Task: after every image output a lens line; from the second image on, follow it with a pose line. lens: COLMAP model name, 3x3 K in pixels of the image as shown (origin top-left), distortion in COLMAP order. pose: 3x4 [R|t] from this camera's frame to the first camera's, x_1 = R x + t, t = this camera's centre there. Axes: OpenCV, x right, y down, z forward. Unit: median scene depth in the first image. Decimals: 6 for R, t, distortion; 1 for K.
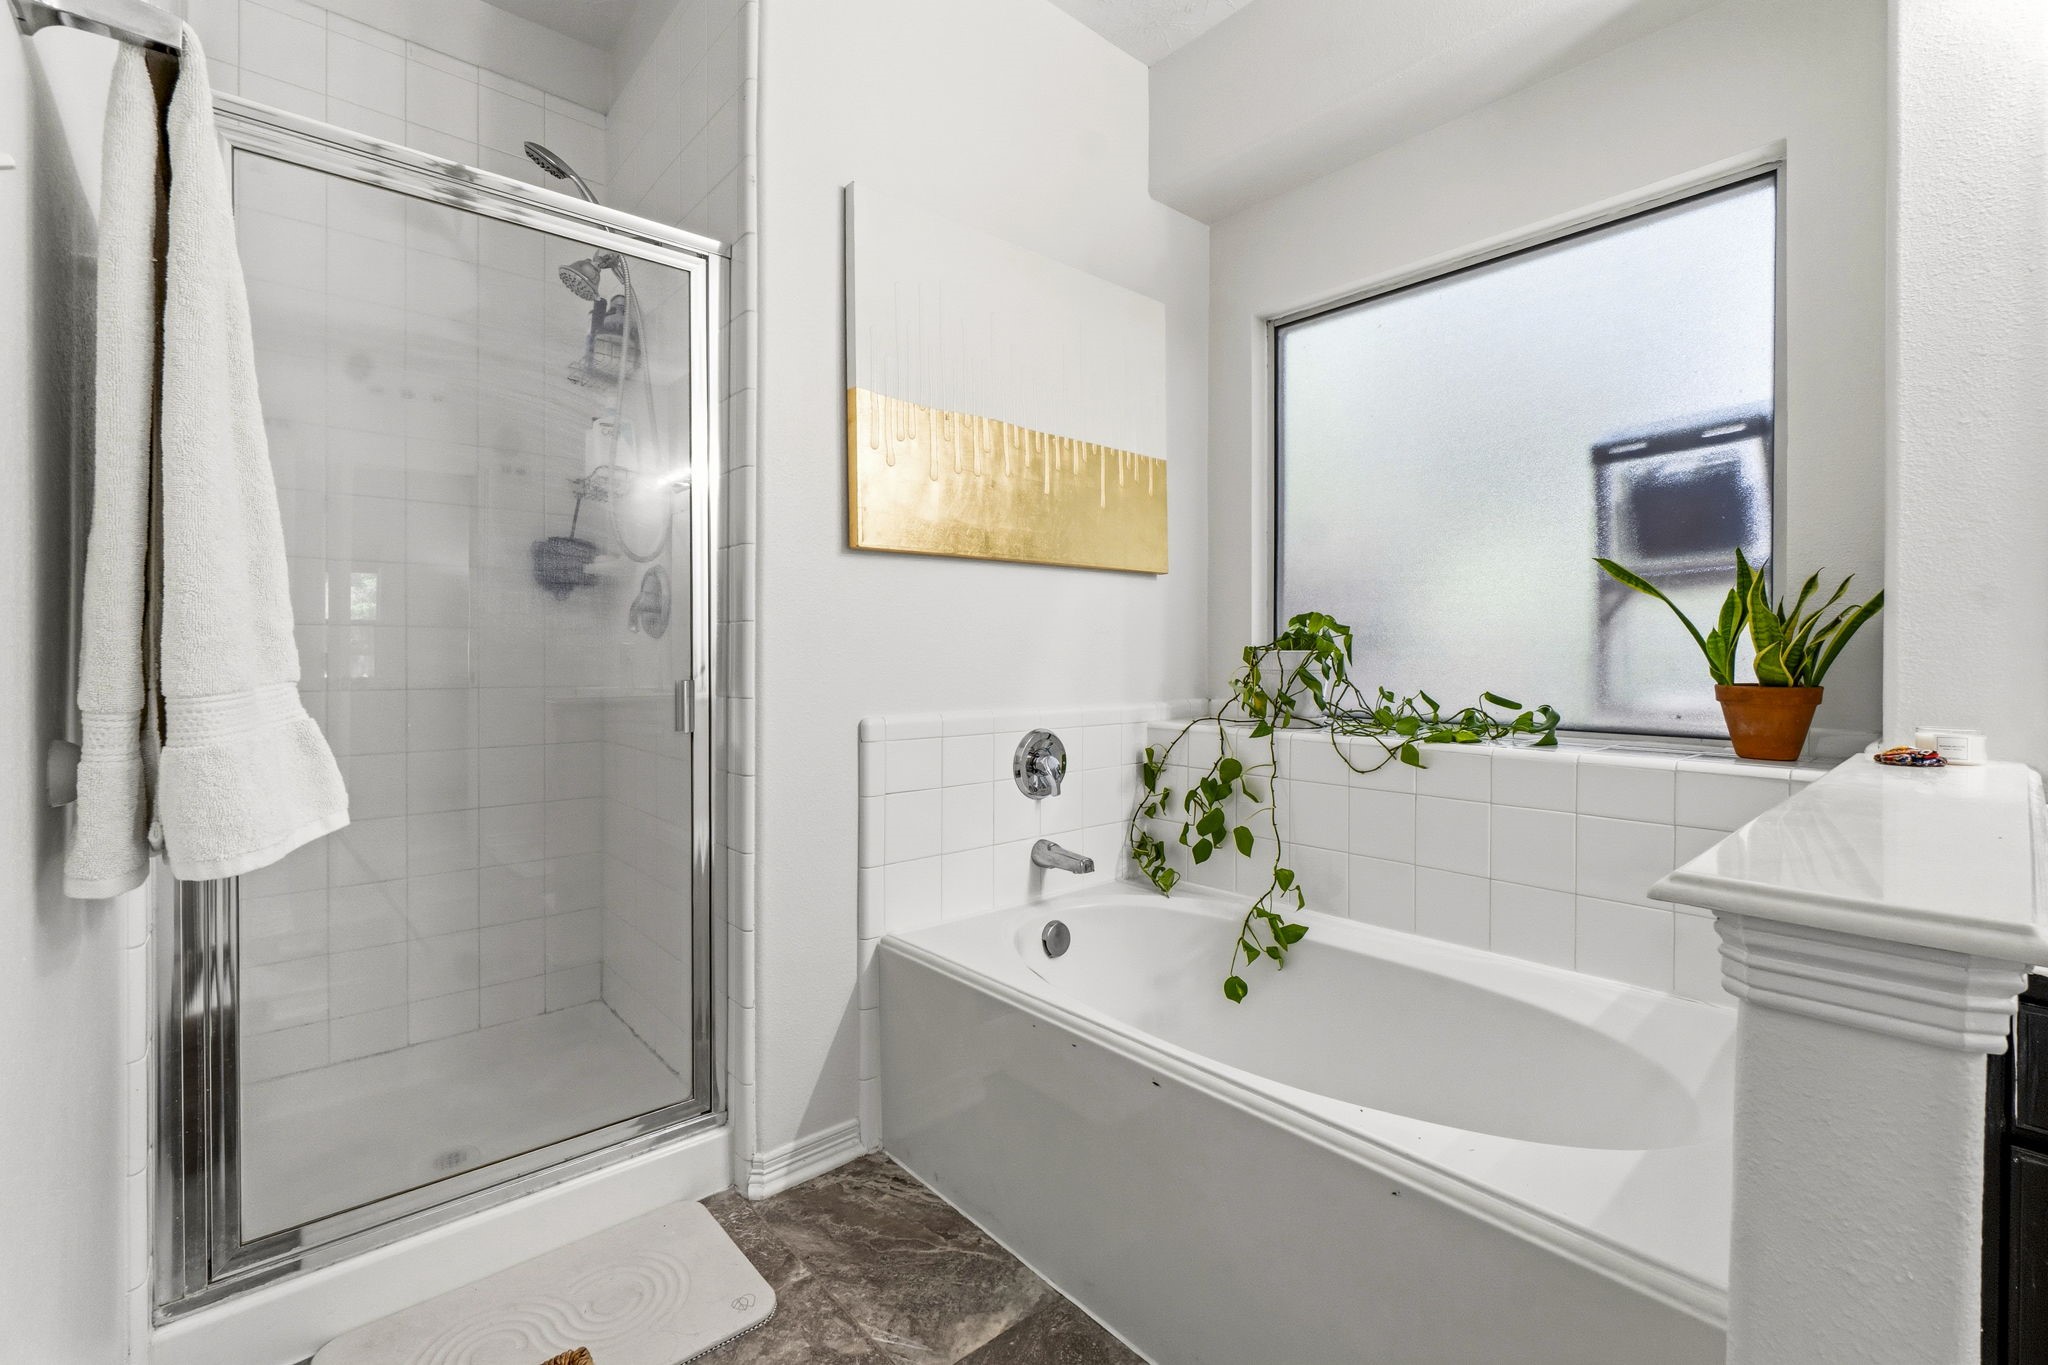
lens RADIAL K [[892.5, 0, 1023.3], [0, 892.5, 655.6], [0, 0, 1]] dist [0.000349, -0.000012]
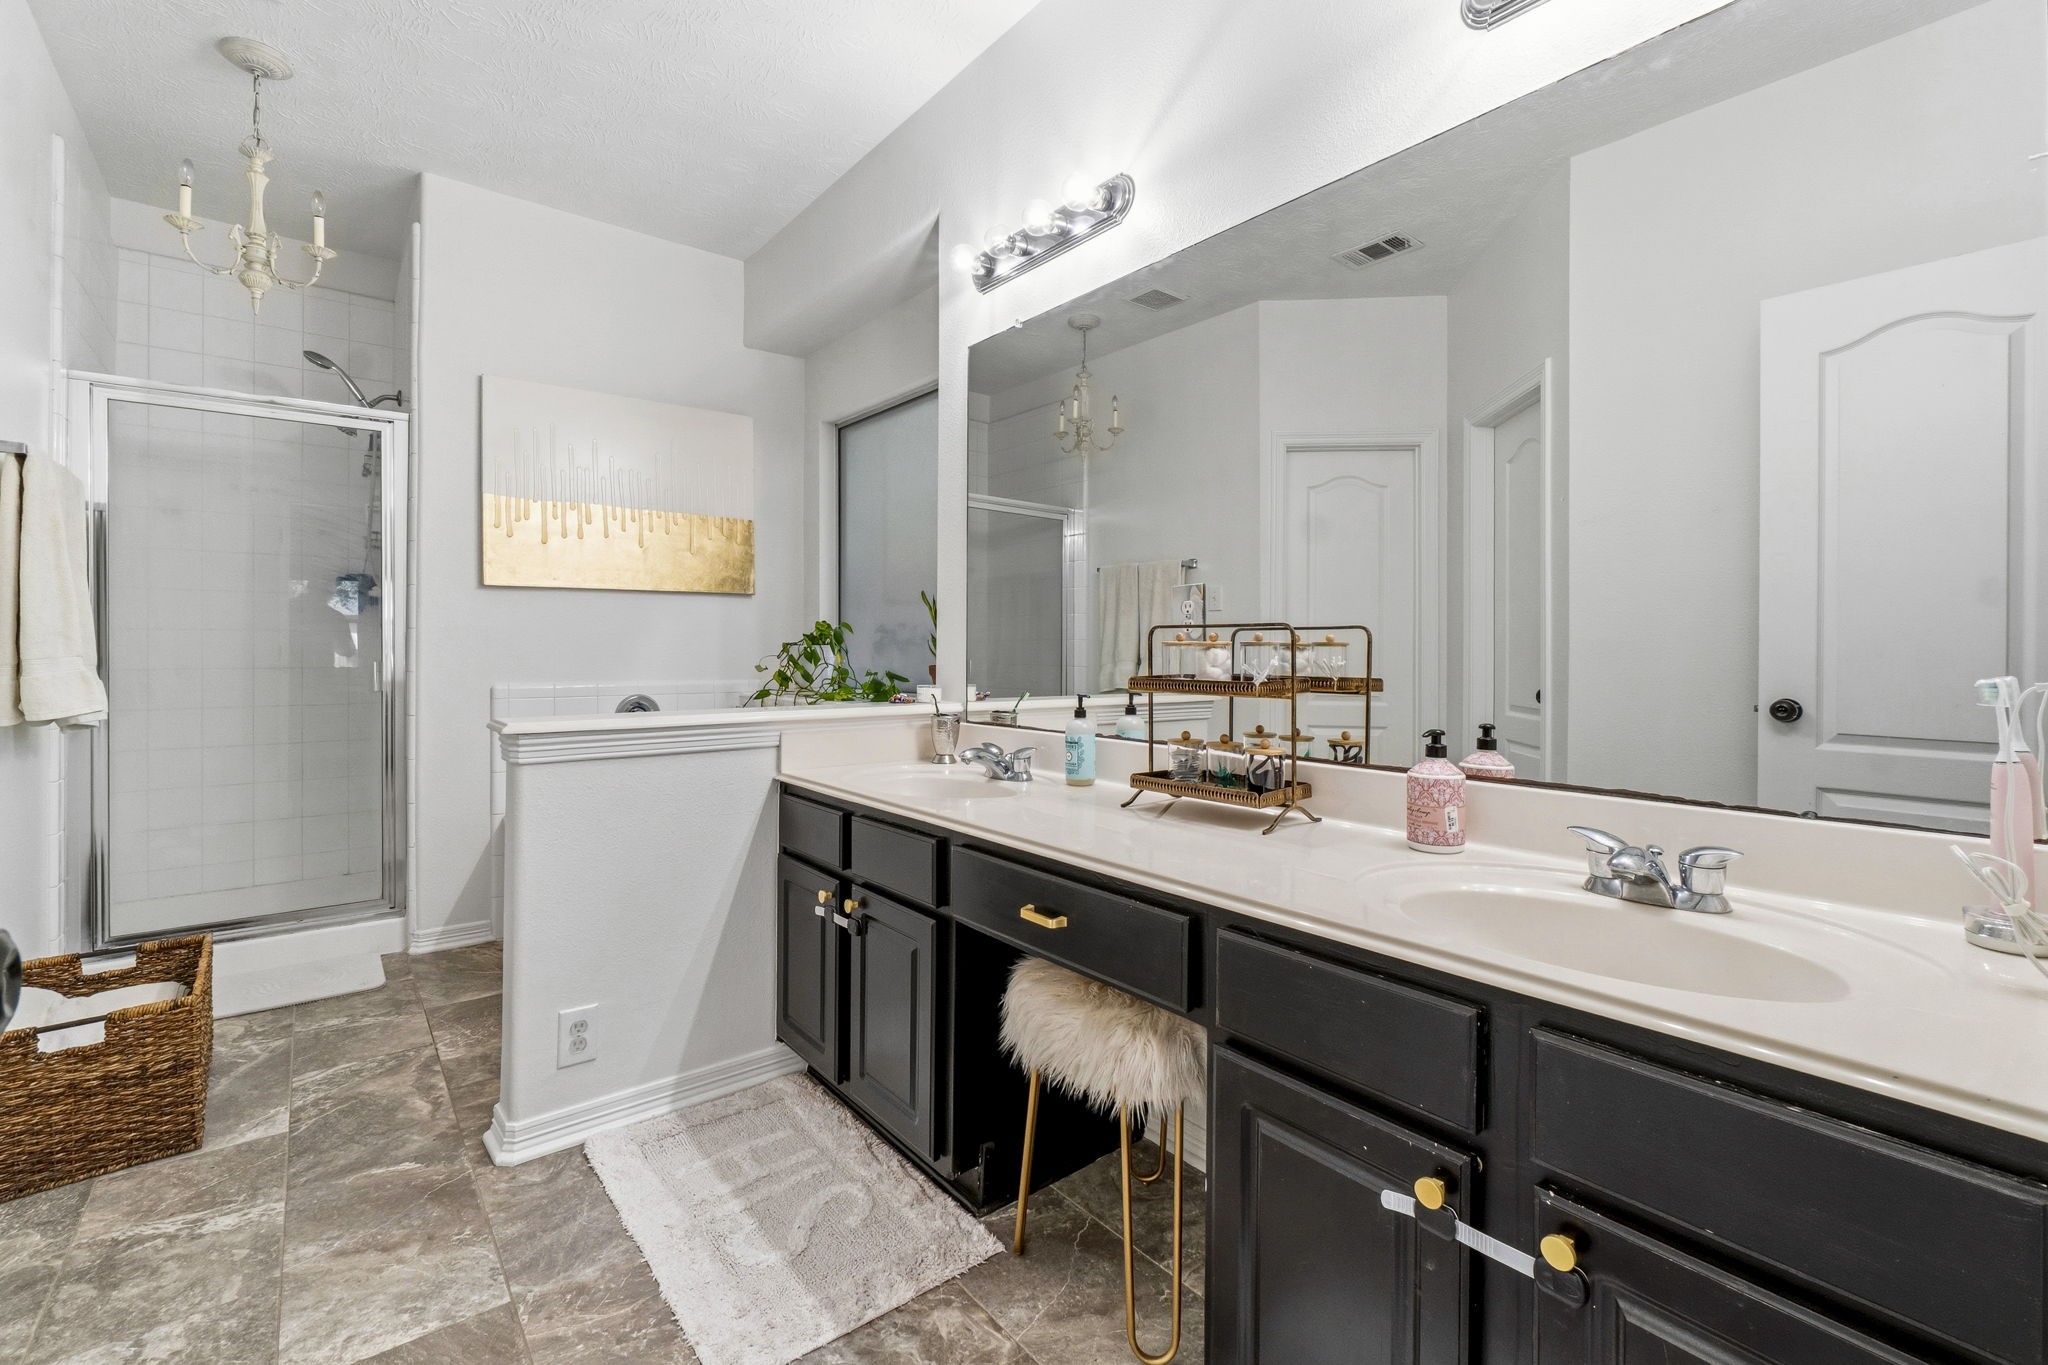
lens RADIAL K [[883.5, 0, 1021.9], [0, 883.5, 645.5], [0, 0, 1]] dist [-0.000483, -0.000226]
pose [[0.999527, 0.002544, -0.030656, 0.885284], [-0.002564, 0.999997, -0.000611, -0.006893], [0.030654, 0.000689, 0.999530, -0.660244]]
